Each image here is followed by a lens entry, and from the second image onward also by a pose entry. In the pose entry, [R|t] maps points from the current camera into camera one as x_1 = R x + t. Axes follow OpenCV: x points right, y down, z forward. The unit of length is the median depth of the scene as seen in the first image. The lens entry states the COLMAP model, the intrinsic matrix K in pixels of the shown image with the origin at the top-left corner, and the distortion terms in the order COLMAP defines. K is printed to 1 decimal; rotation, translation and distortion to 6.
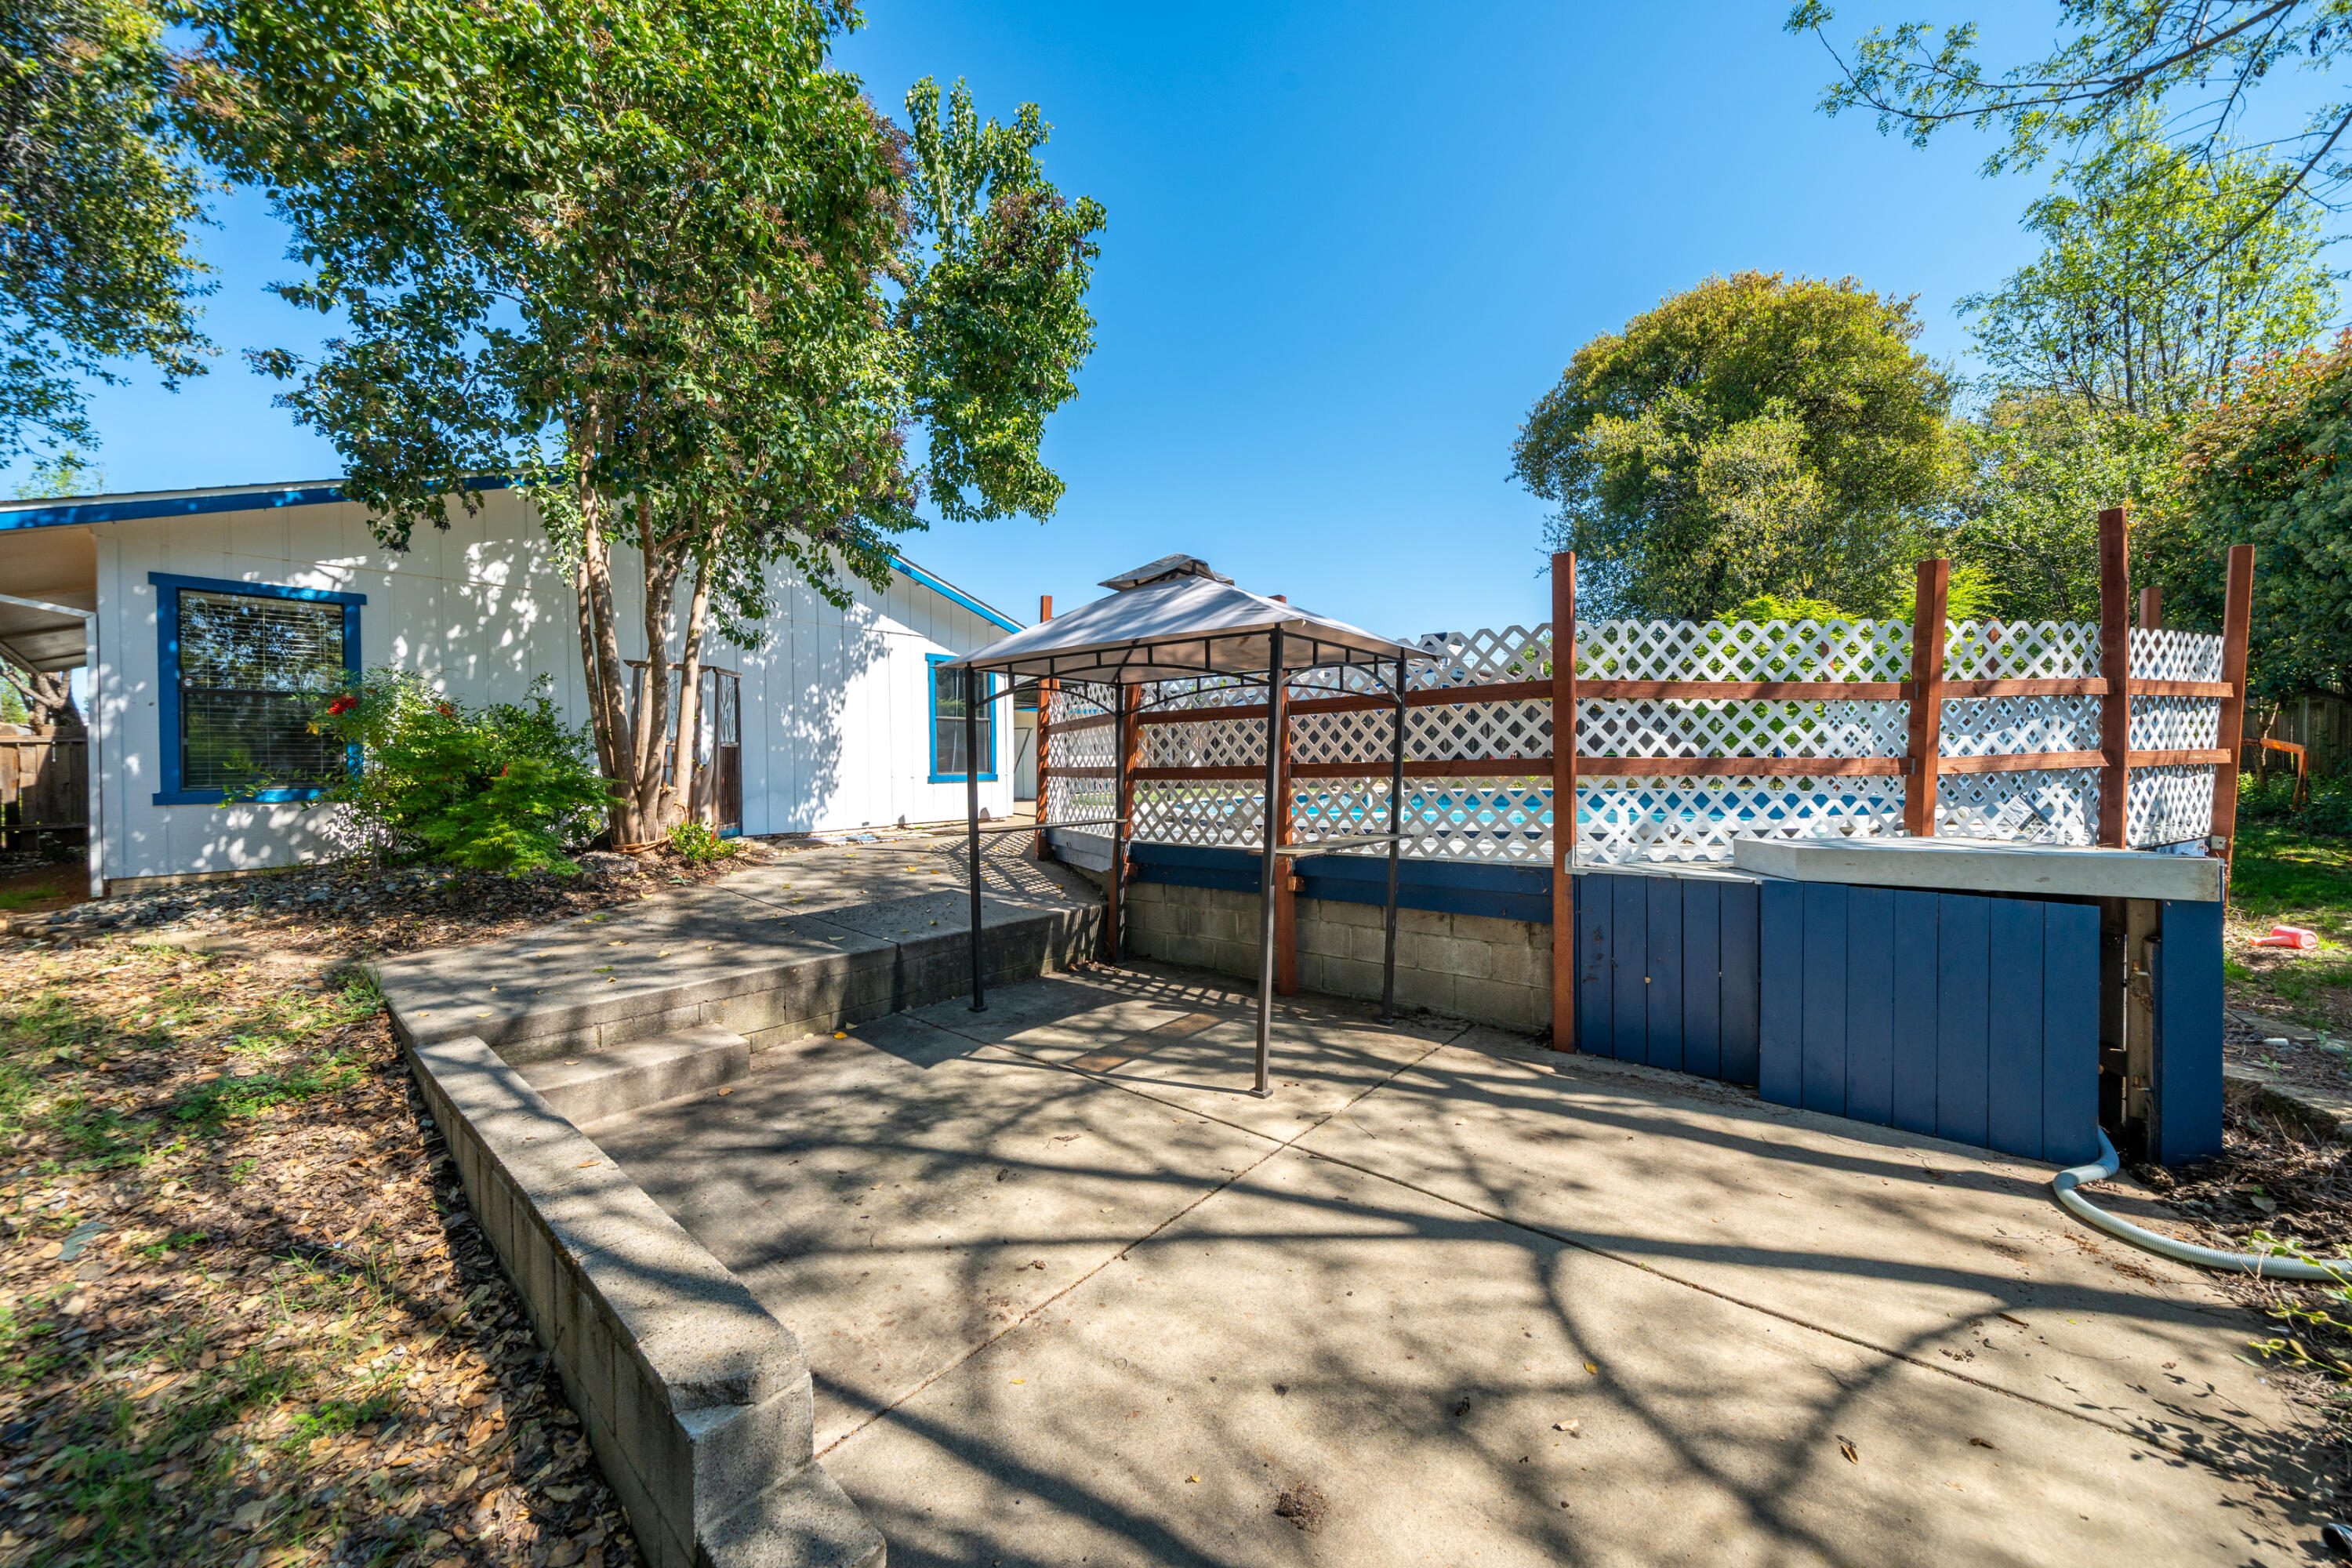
lens RADIAL K [[813.7, 0, 1181.1], [0, 813.7, 761.5], [0, 0, 1]] dist [-0.002634, -0.000155]
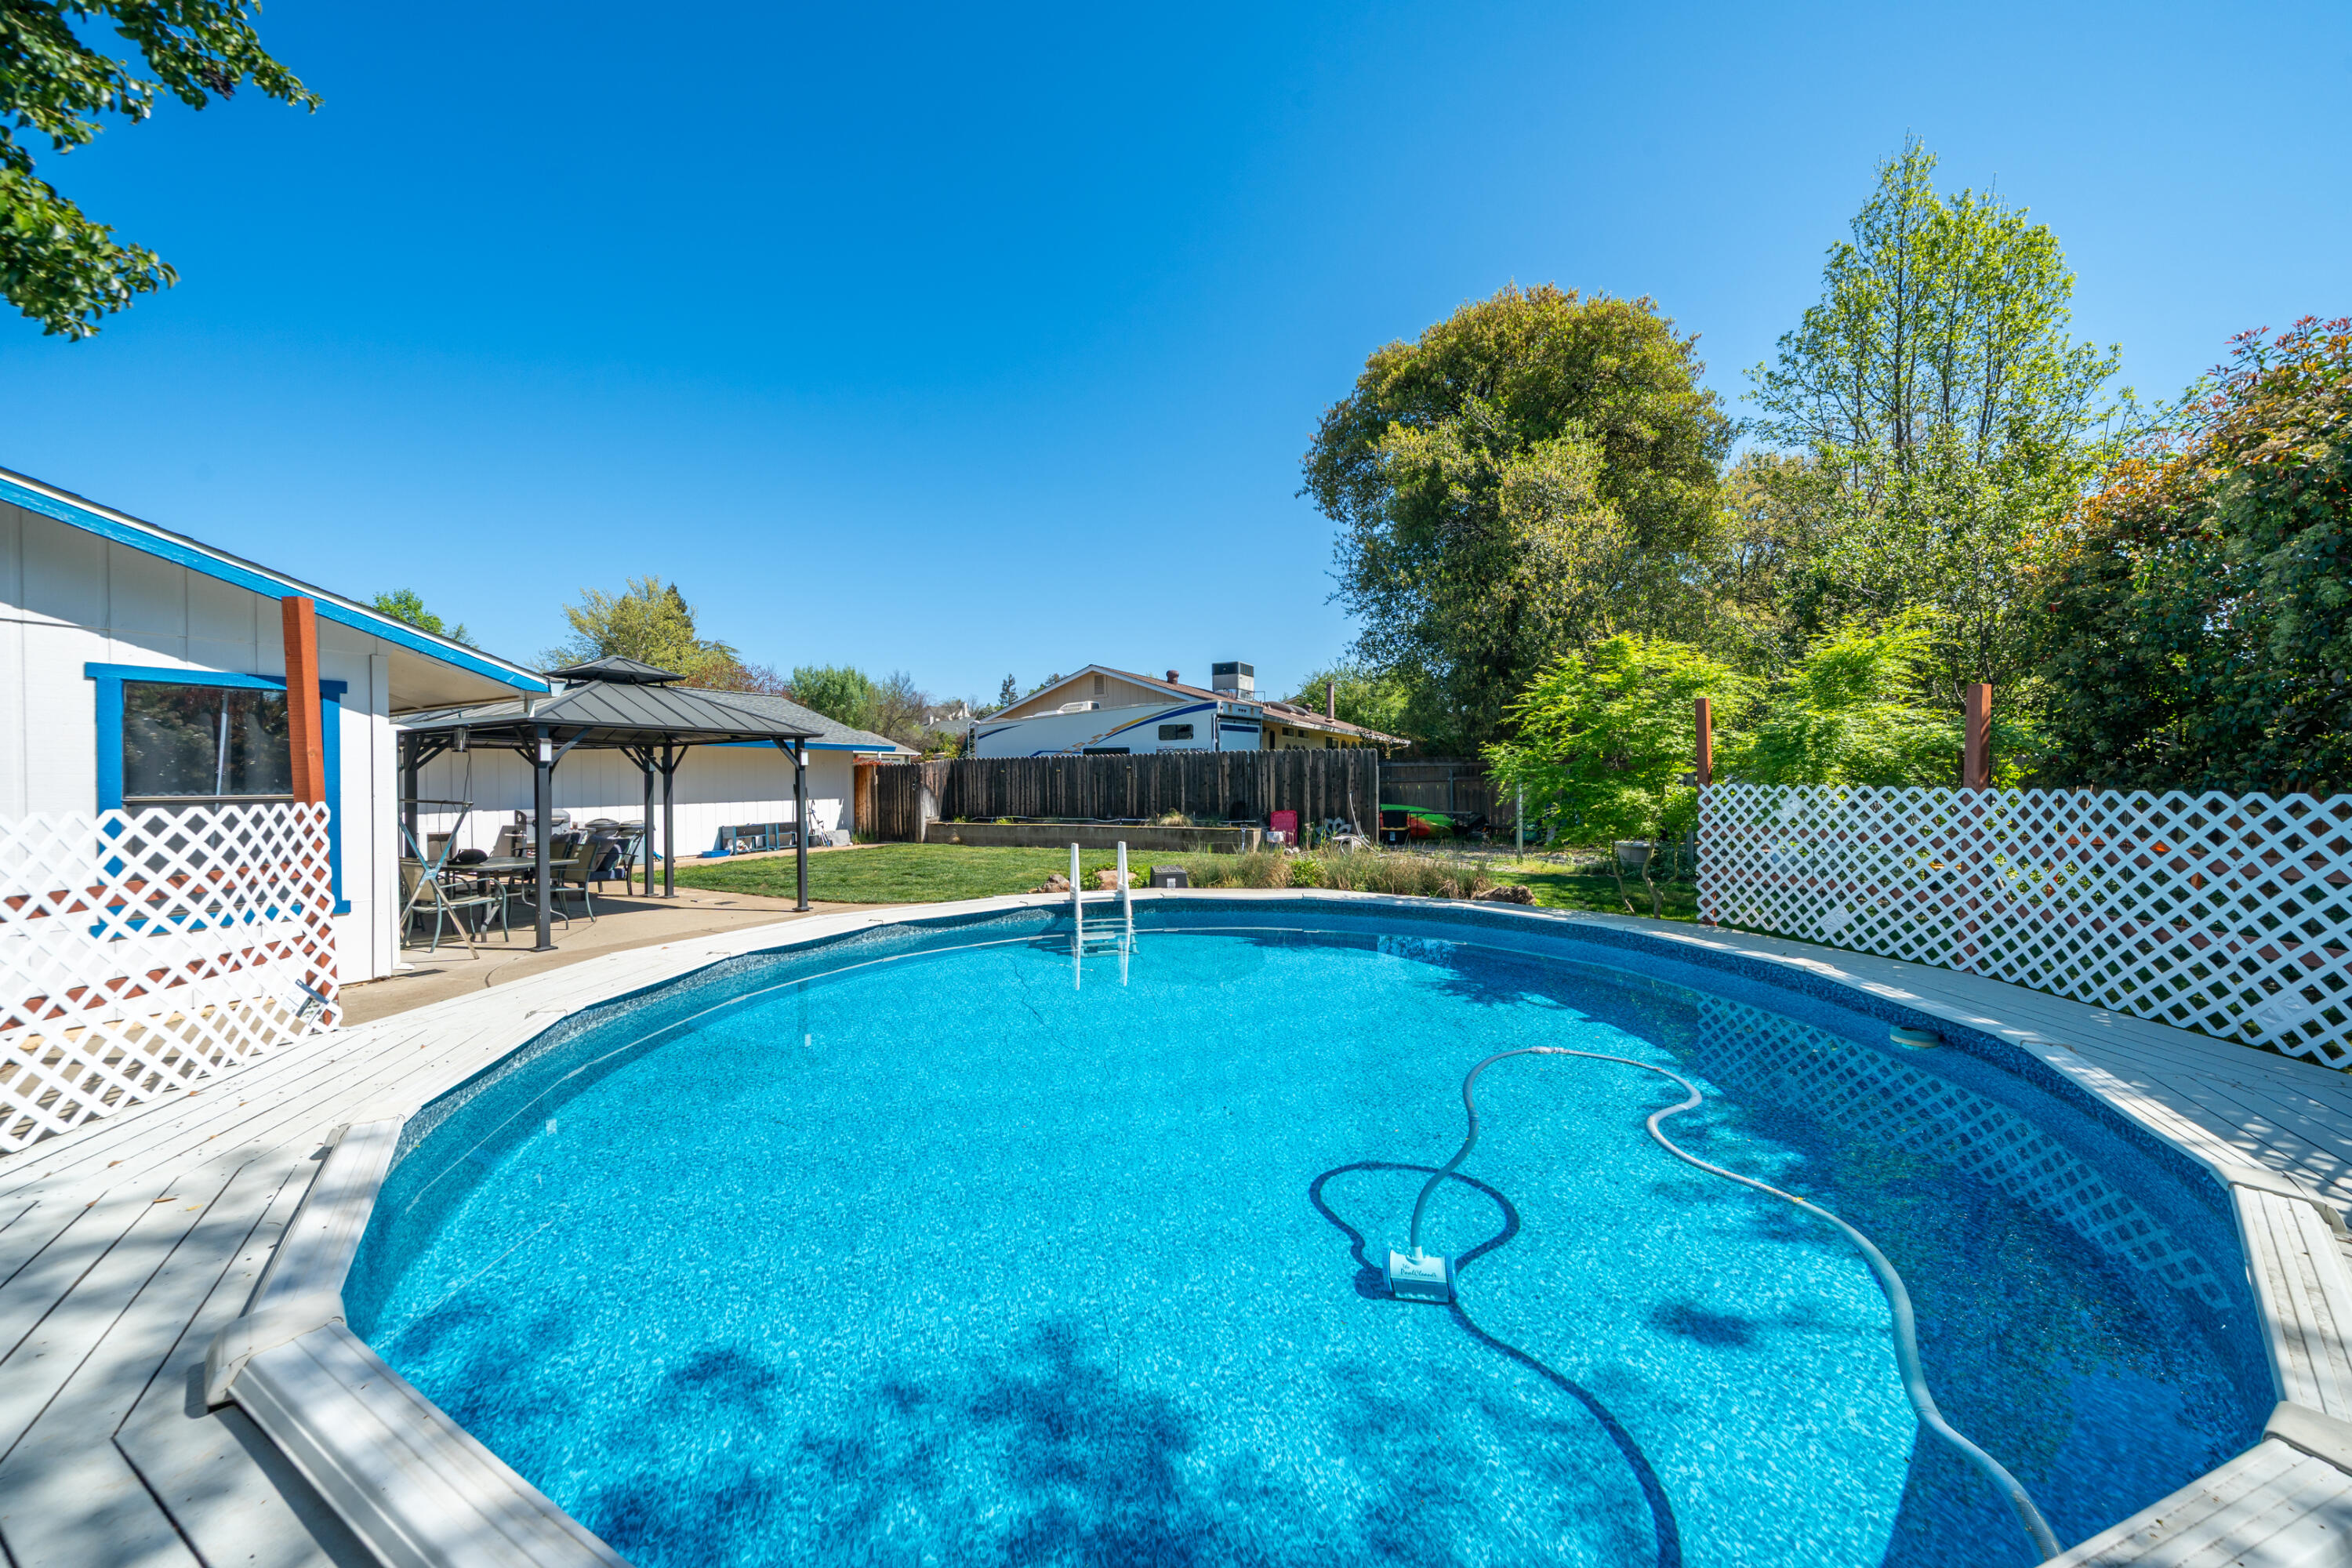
lens RADIAL K [[813.7, 0, 1168.1], [0, 813.7, 780.0], [0, 0, 1]] dist [-0.002634, -0.000155]
pose [[0.976487, 0.013176, 0.215173, 0.104581], [-0.012568, 0.999912, -0.004190, -0.038796], [-0.215209, 0.001387, 0.976567, 0.223260]]
